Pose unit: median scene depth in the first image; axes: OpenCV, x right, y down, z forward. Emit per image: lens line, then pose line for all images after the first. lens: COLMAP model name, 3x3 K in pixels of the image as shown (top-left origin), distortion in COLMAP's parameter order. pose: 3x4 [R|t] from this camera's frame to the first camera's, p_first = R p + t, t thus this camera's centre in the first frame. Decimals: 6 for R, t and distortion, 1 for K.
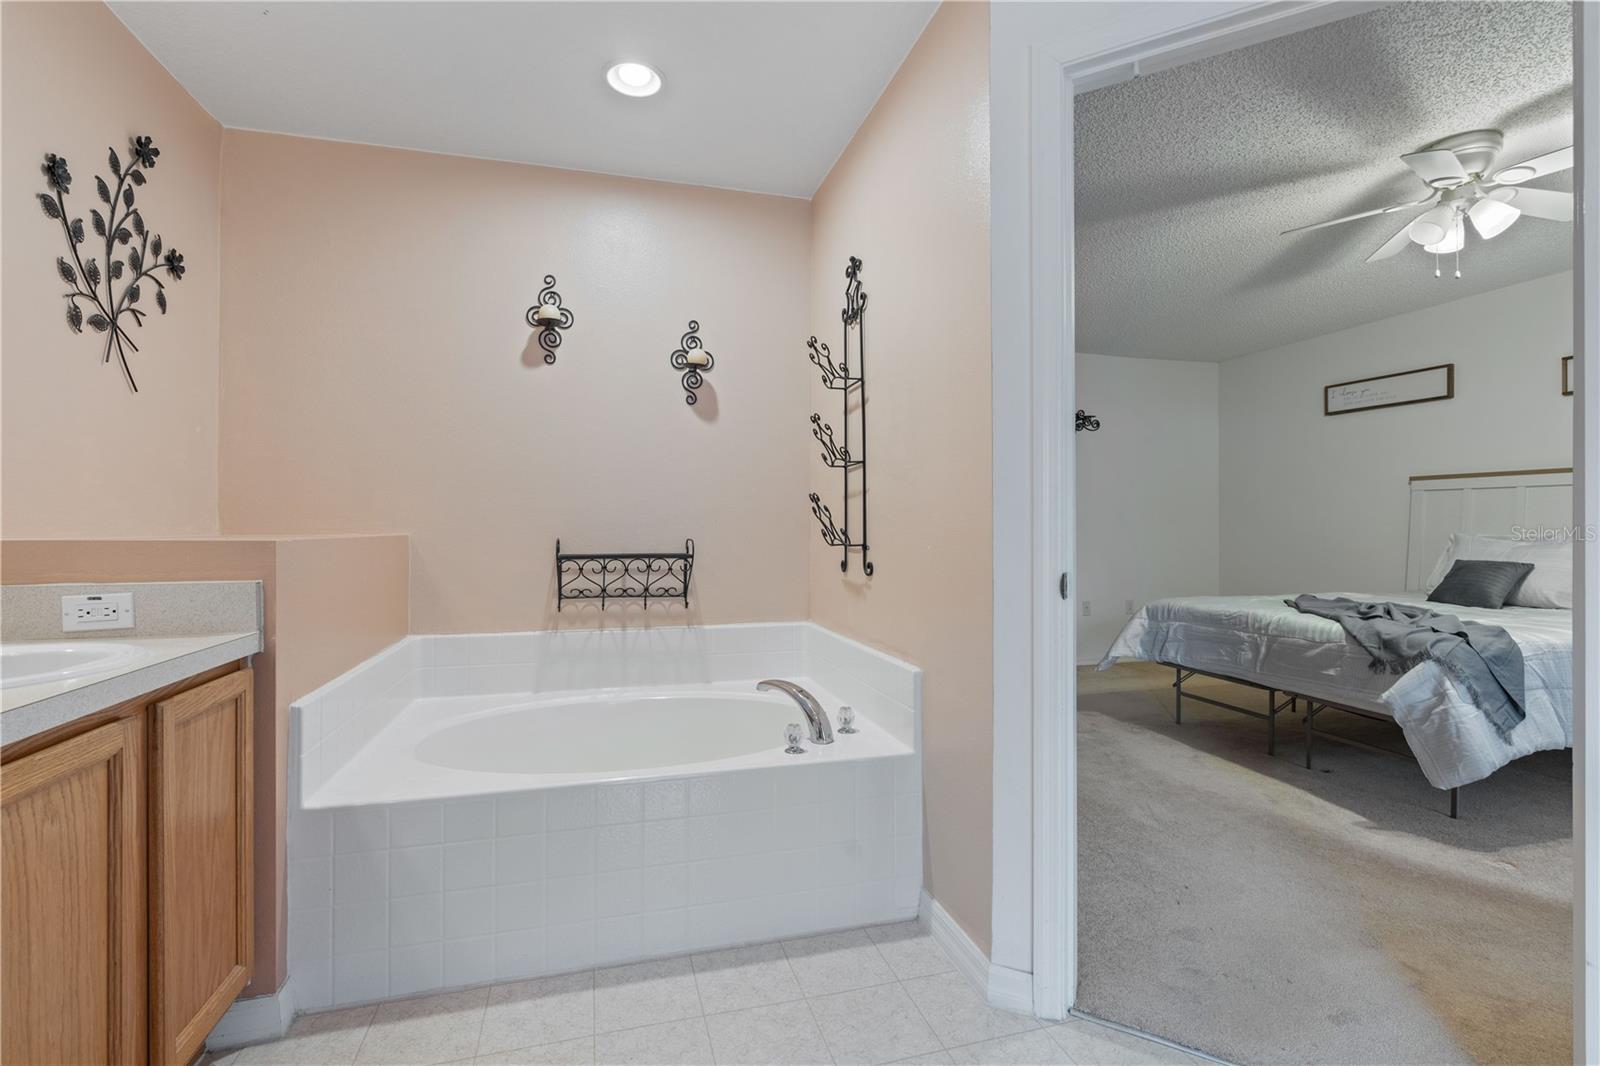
lens RADIAL K [[719.6, 0, 798.3], [0, 719.6, 525.9], [0, 0, 1]] dist [-0.009237, 0.003001]
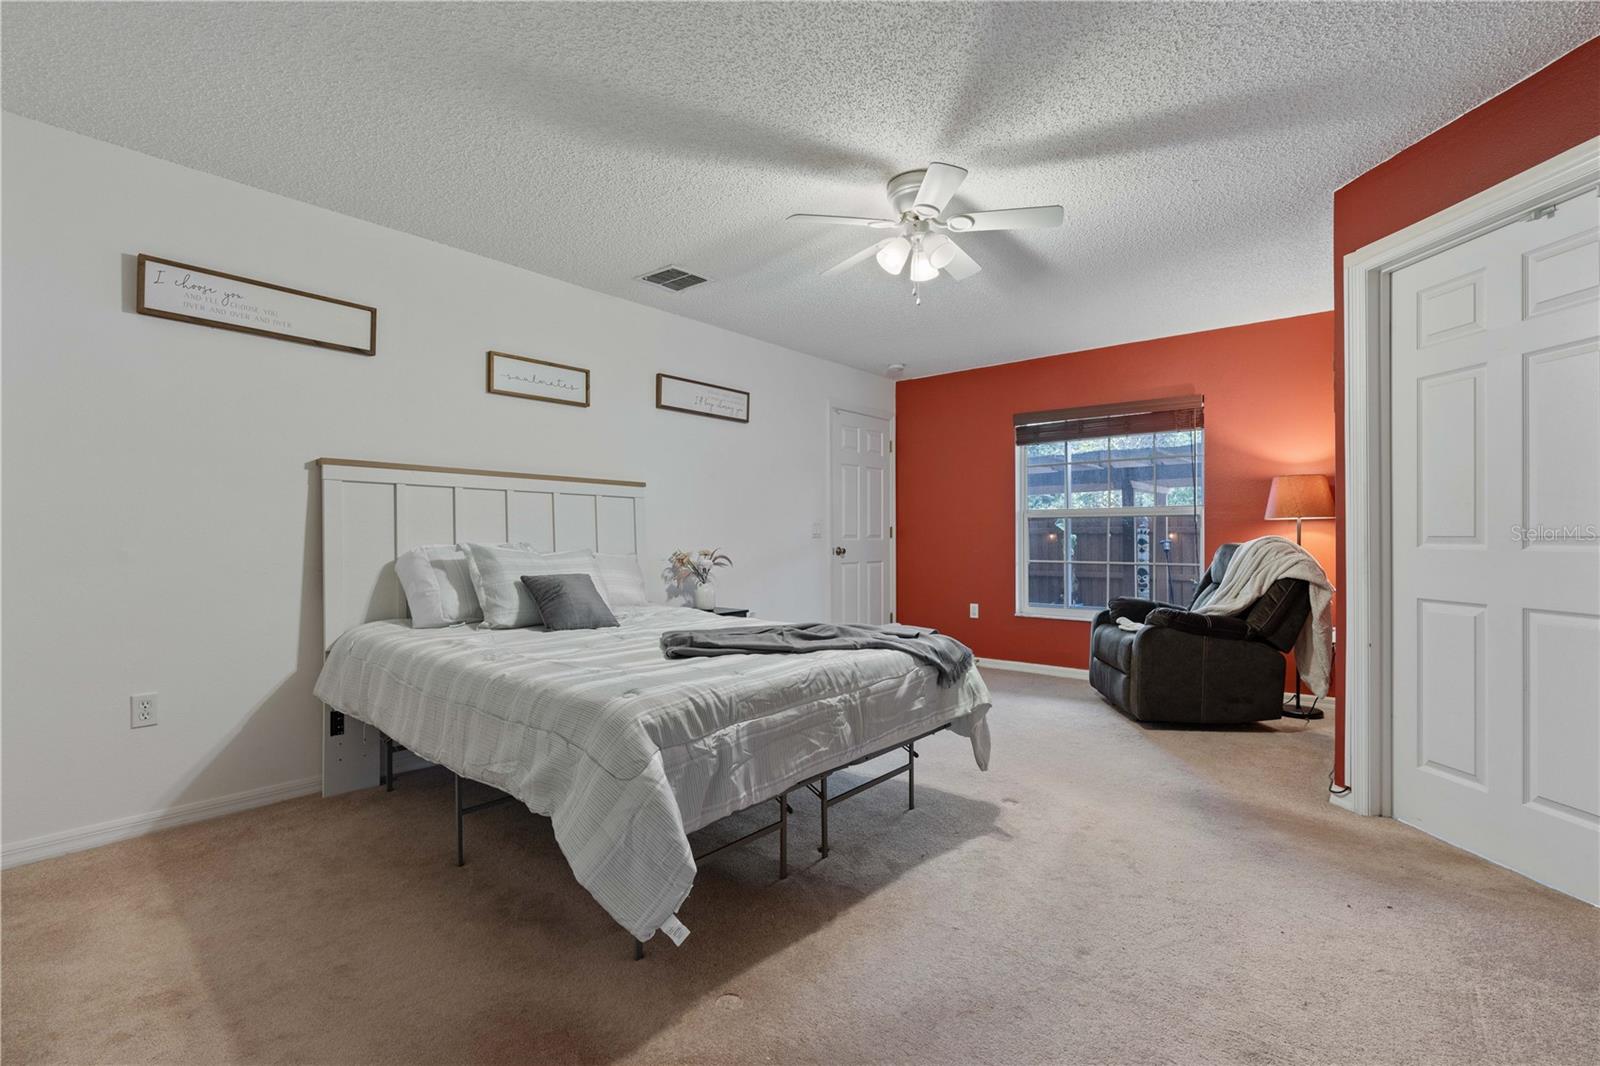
lens RADIAL K [[719.6, 0, 802.6], [0, 719.6, 528.5], [0, 0, 1]] dist [-0.009237, 0.003001]
pose [[-0.568644, 0.008679, 0.822538, 0.101598], [0.000321, 0.999947, -0.010329, 0.002853], [-0.822584, -0.005610, -0.568617, 1.398460]]
